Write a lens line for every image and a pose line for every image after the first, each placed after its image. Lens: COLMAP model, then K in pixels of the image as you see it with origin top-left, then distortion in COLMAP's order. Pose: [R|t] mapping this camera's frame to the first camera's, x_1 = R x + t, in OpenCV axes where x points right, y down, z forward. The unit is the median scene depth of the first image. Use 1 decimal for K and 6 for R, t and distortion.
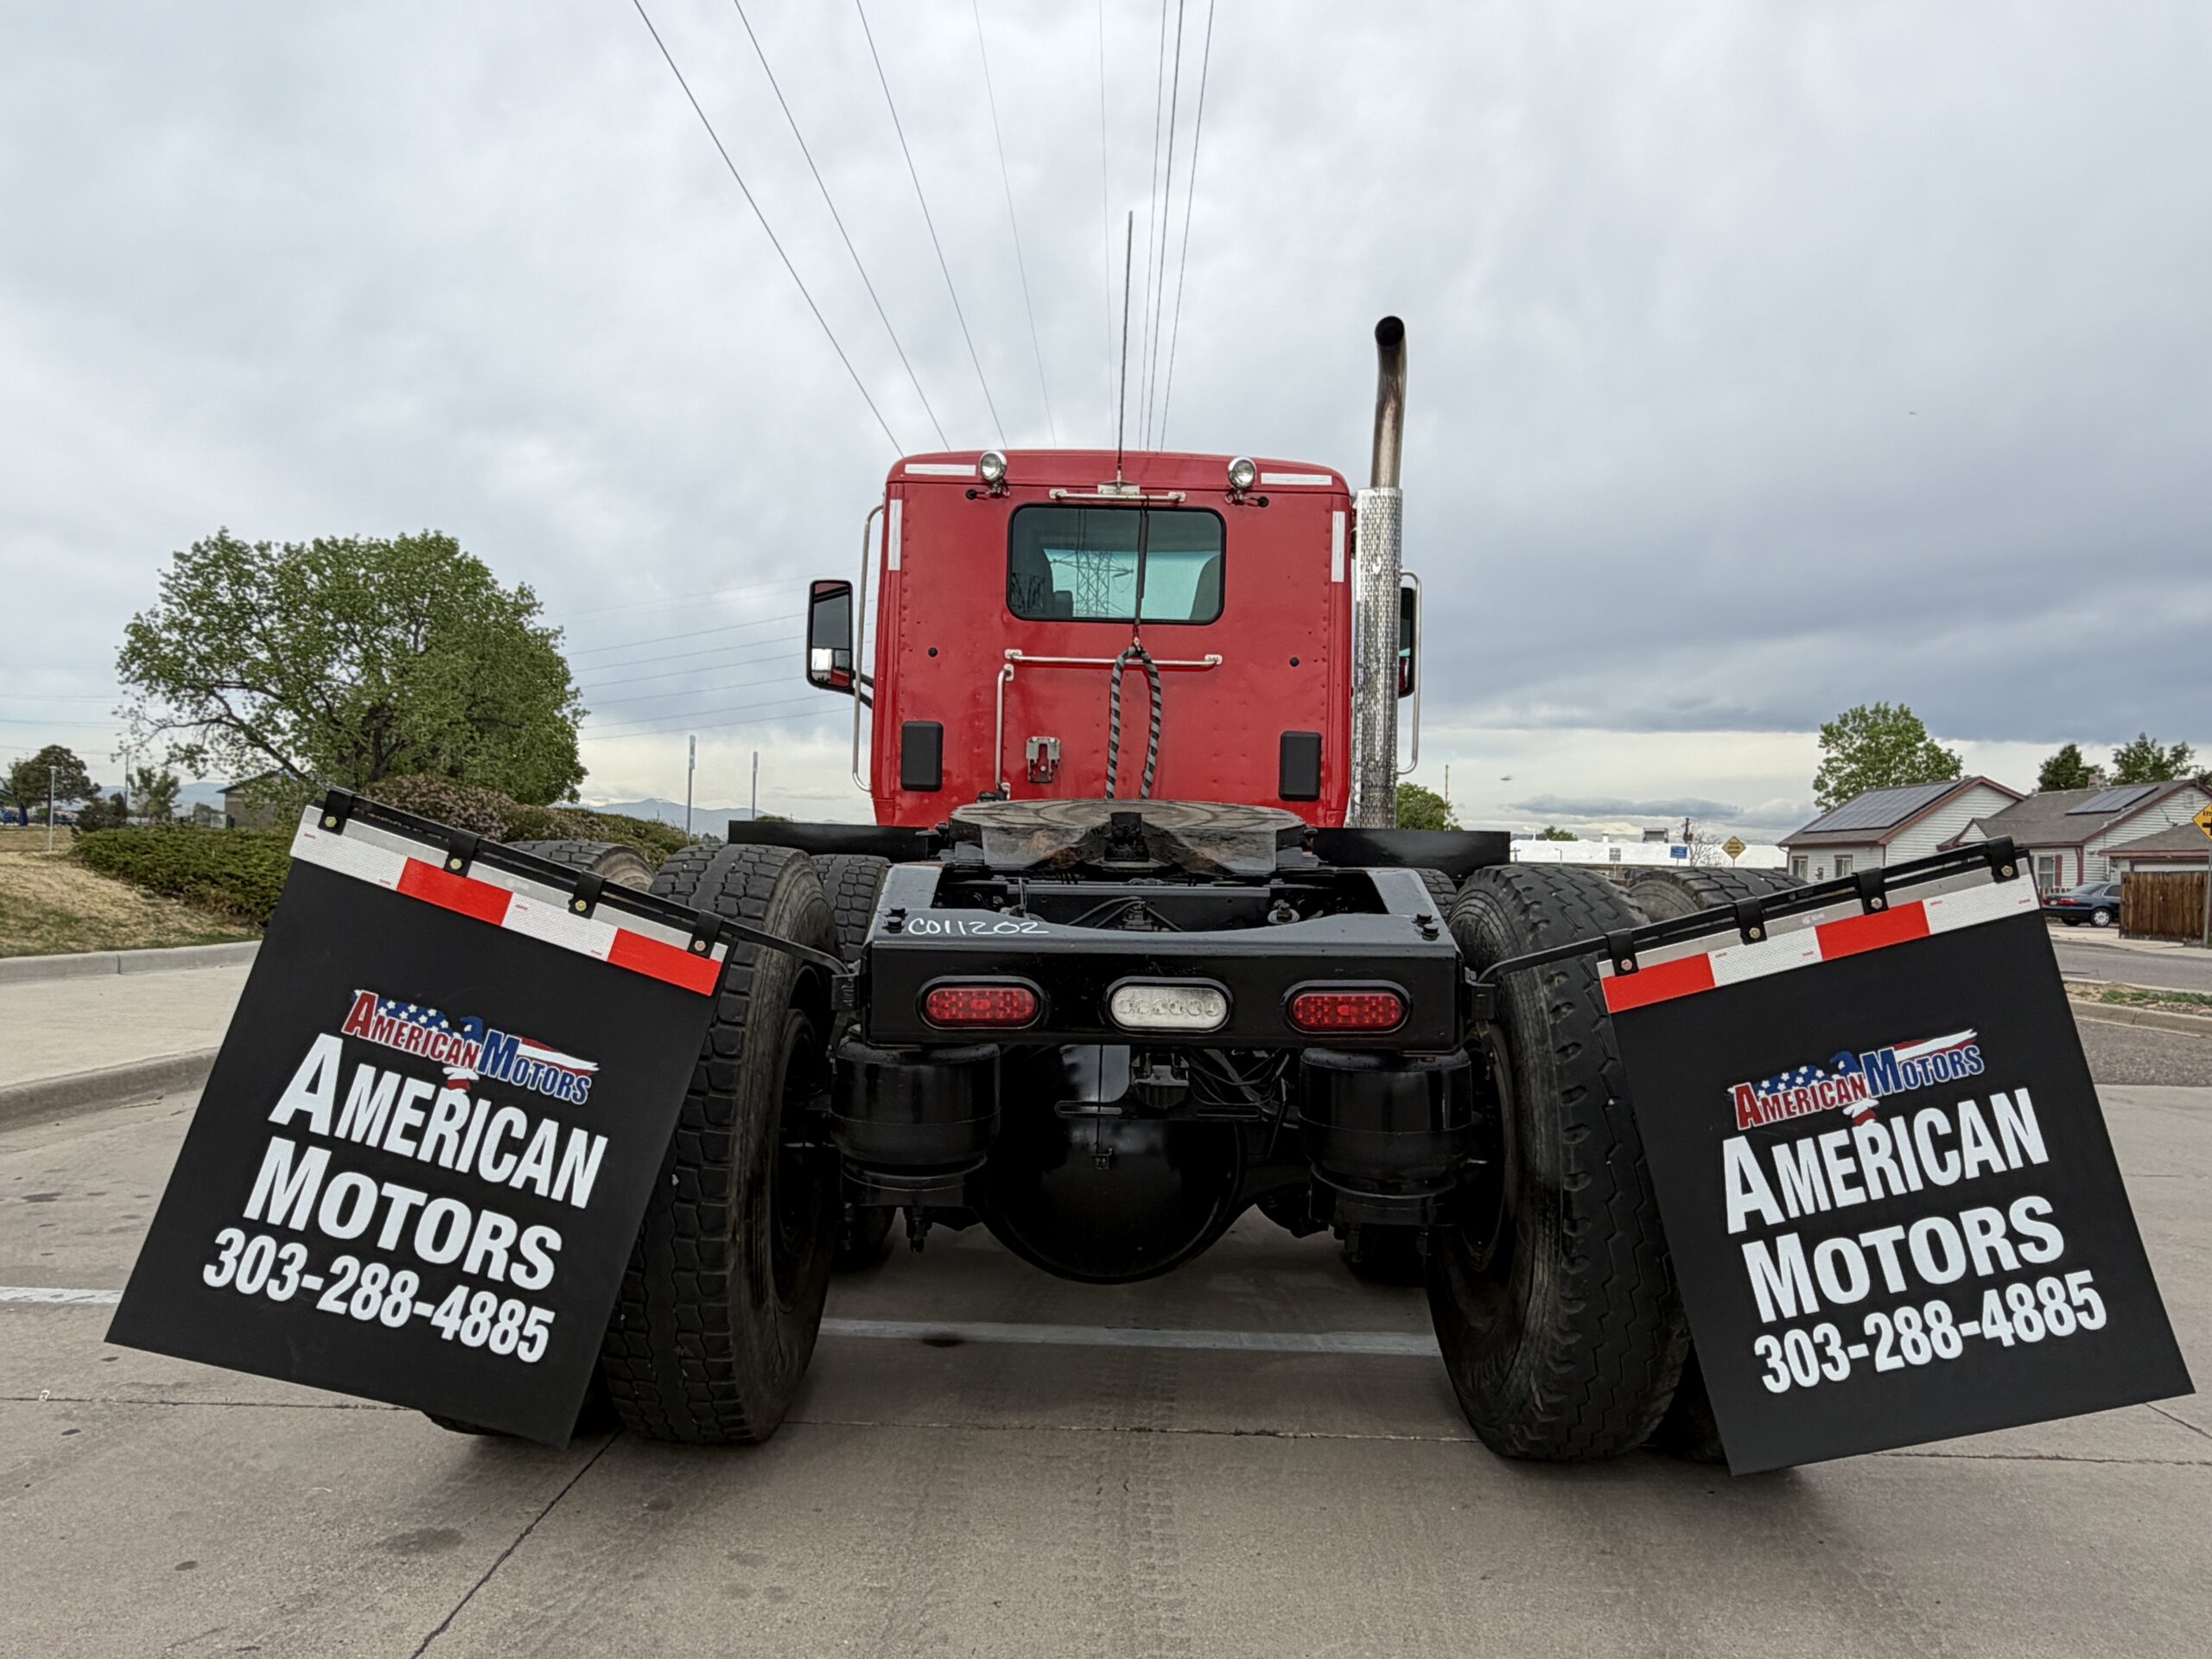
lens RADIAL K [[1550.3, 0, 1106.0], [0, 1550.3, 829.5], [0, 0, 1]] dist [-0.007002, -0.001888]
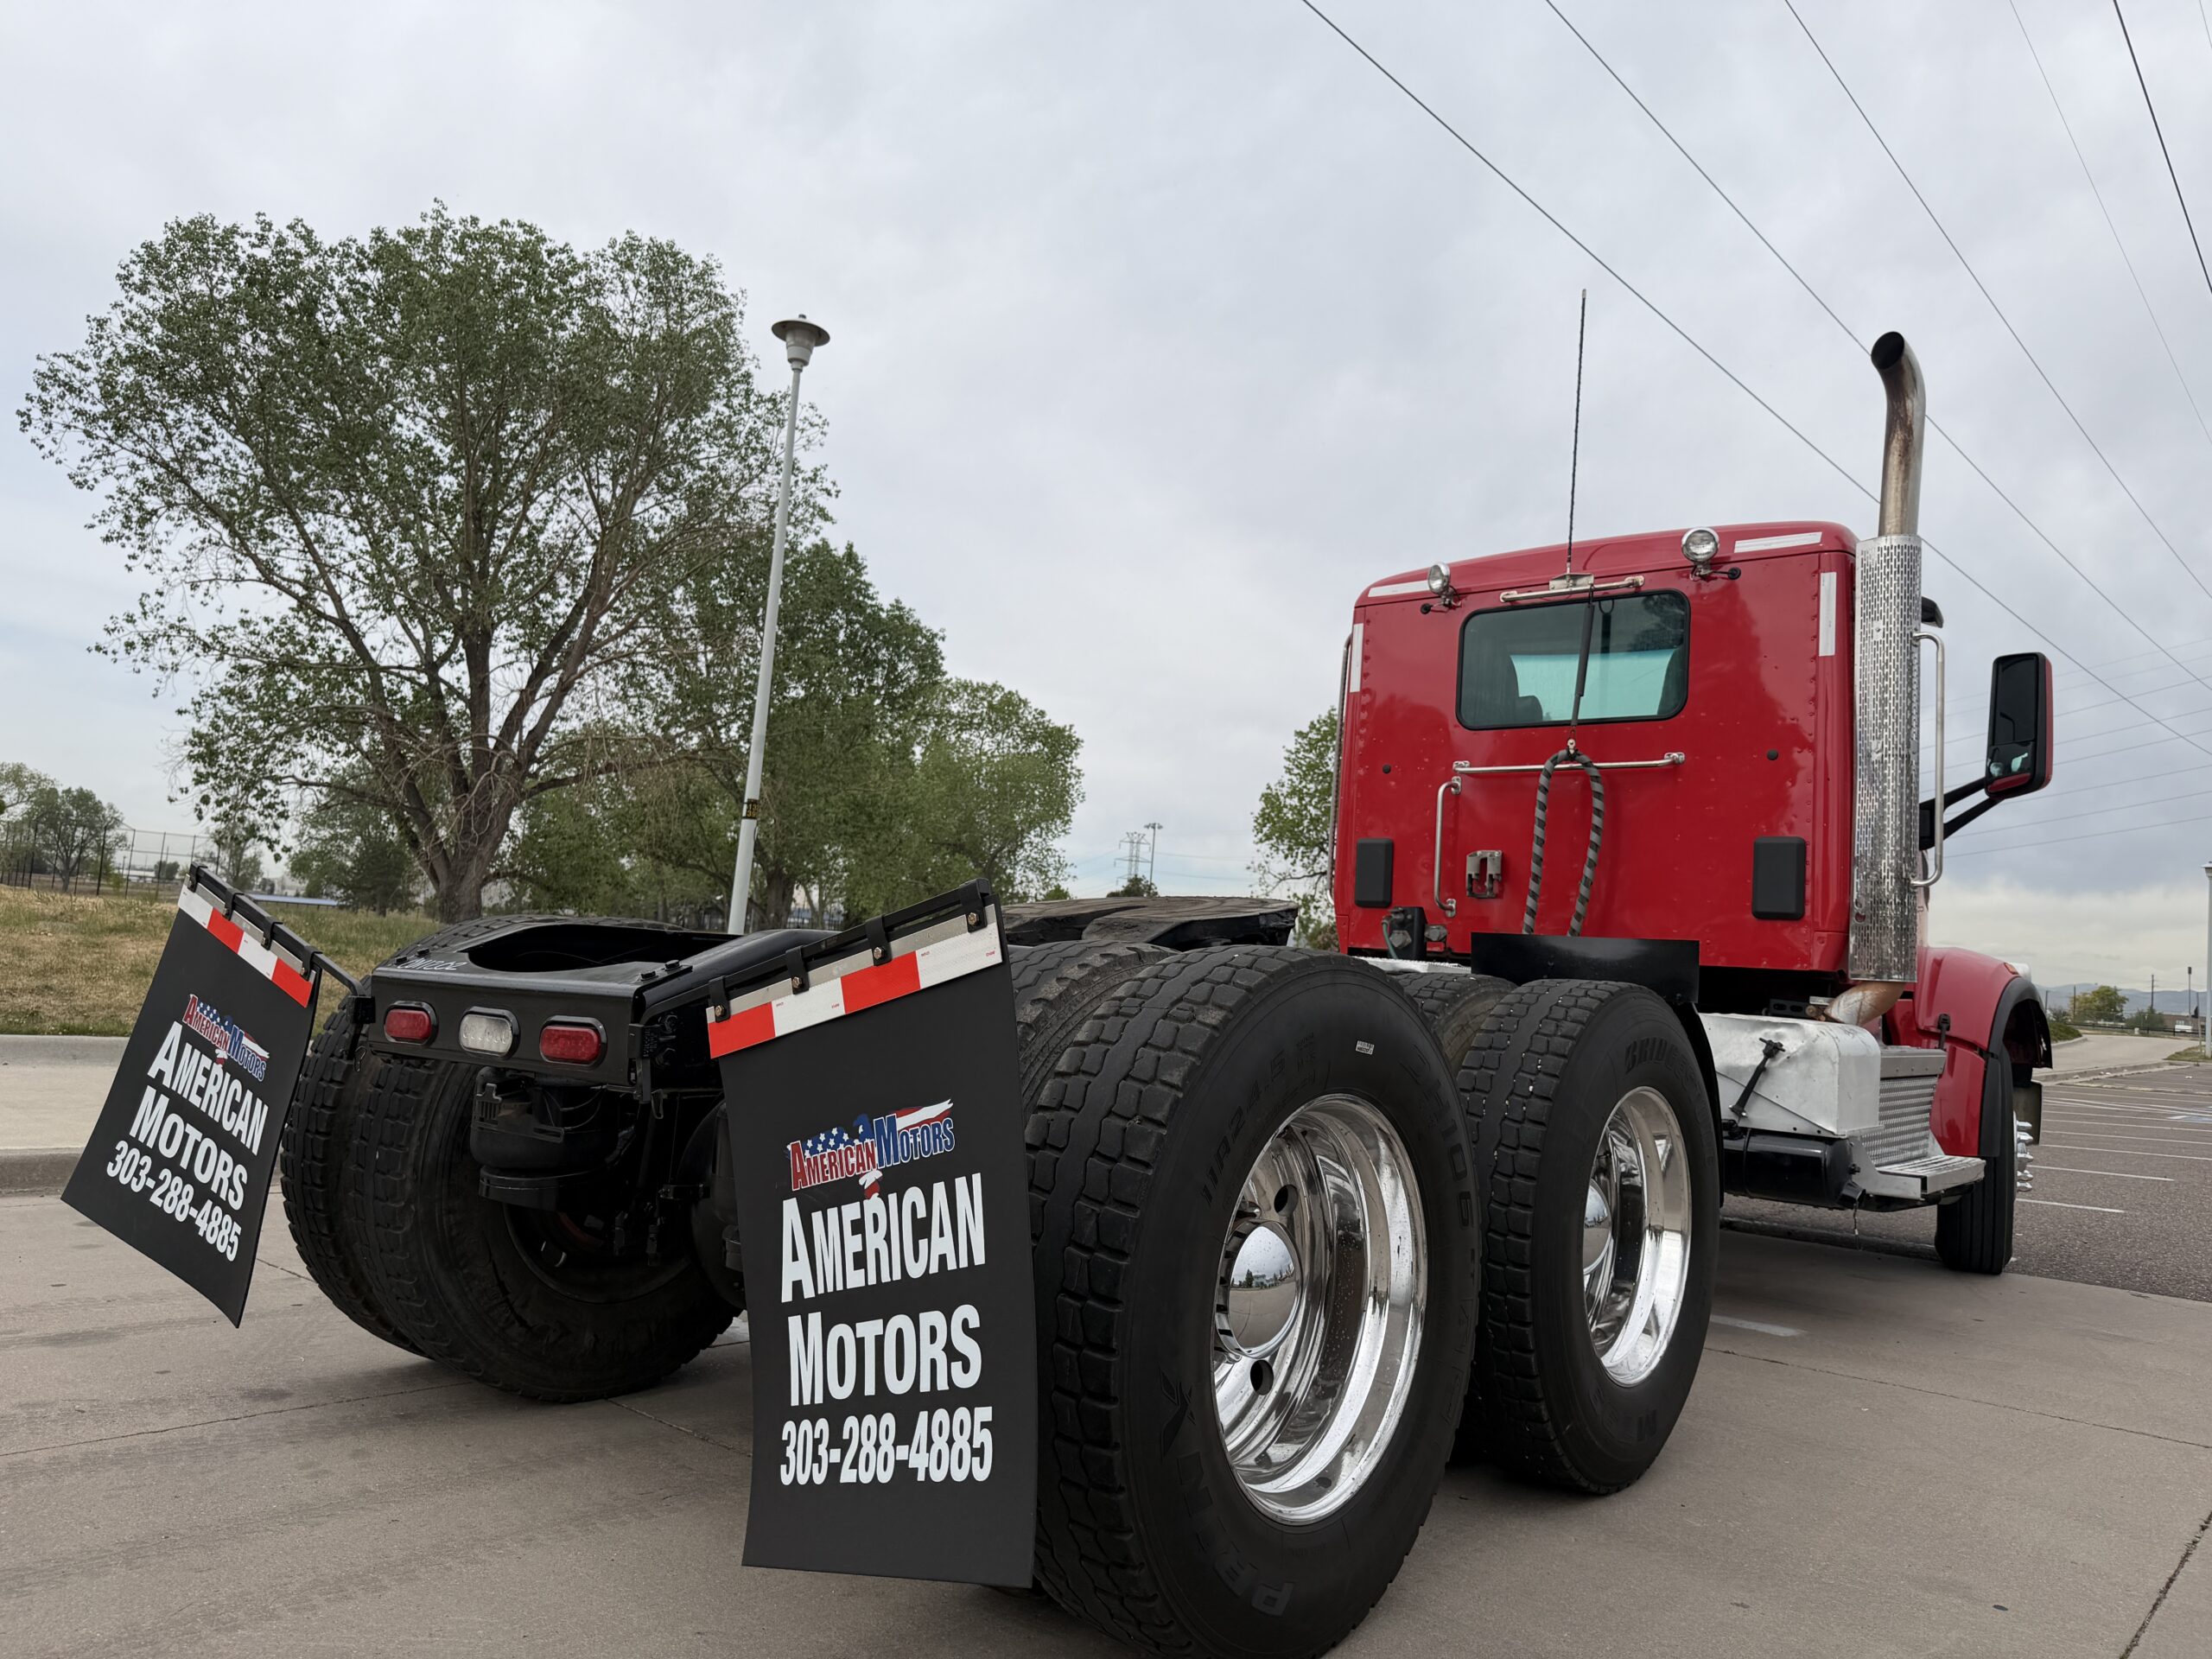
lens RADIAL K [[1547.7, 0, 1106.0], [0, 1547.7, 829.5], [0, 0, 1]] dist [0.055941, -0.082824]
pose [[0.771871, -0.033888, -0.634875, 0.688885], [-0.027611, 0.995850, -0.086724, 0.029258], [0.635179, 0.084469, 0.767732, 0.217460]]
